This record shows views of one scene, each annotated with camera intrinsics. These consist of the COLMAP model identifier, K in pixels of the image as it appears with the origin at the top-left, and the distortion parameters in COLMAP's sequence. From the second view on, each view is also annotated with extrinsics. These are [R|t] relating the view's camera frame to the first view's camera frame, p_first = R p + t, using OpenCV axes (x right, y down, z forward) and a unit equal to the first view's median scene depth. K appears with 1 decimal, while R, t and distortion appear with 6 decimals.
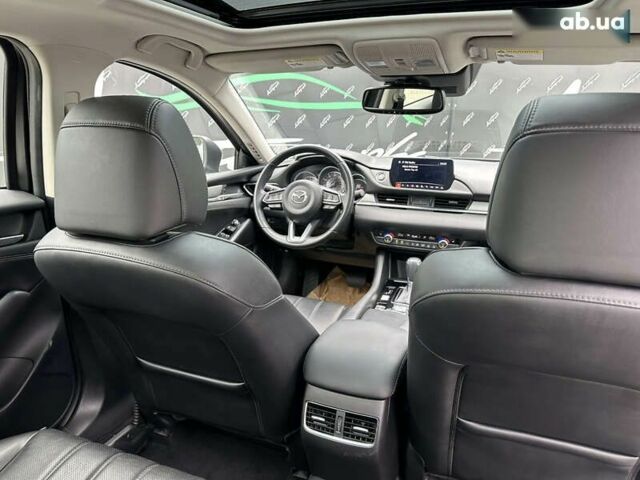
lens RADIAL K [[416.8, 0, 320.0], [0, 416.8, 240.0], [0, 0, 1]] dist [0.078625, -0.000431]
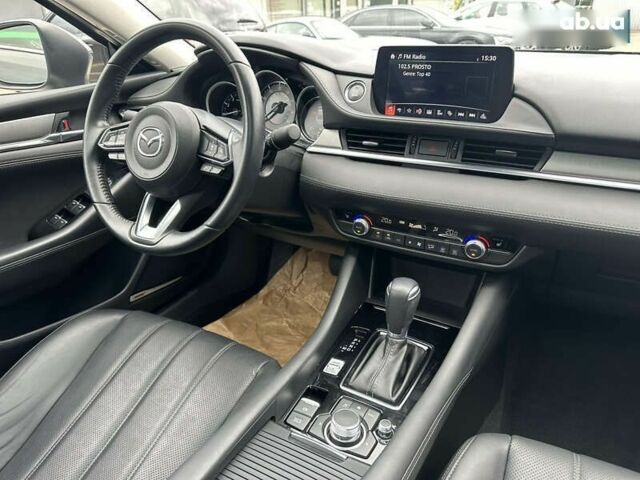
lens RADIAL K [[437.0, 0, 320.0], [0, 437.0, 240.0], [0, 0, 1]] dist [0.000016, -0.003694]
pose [[0.990327, 0.030320, -0.135402, 0.186321], [-0.006001, 0.984279, 0.176516, -0.076821], [0.138625, -0.173996, 0.974940, 0.509831]]
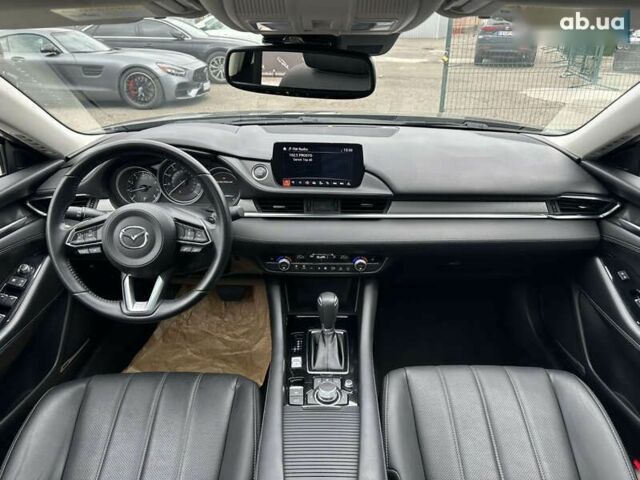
lens RADIAL K [[423.0, 0, 320.0], [0, 423.0, 240.0], [0, 0, 1]] dist [-0.004628, -0.003614]
pose [[0.930683, -0.162442, 0.327783, -0.002052], [0.103588, 0.976355, 0.189738, -0.170109], [-0.350854, -0.142632, 0.925504, 0.344278]]
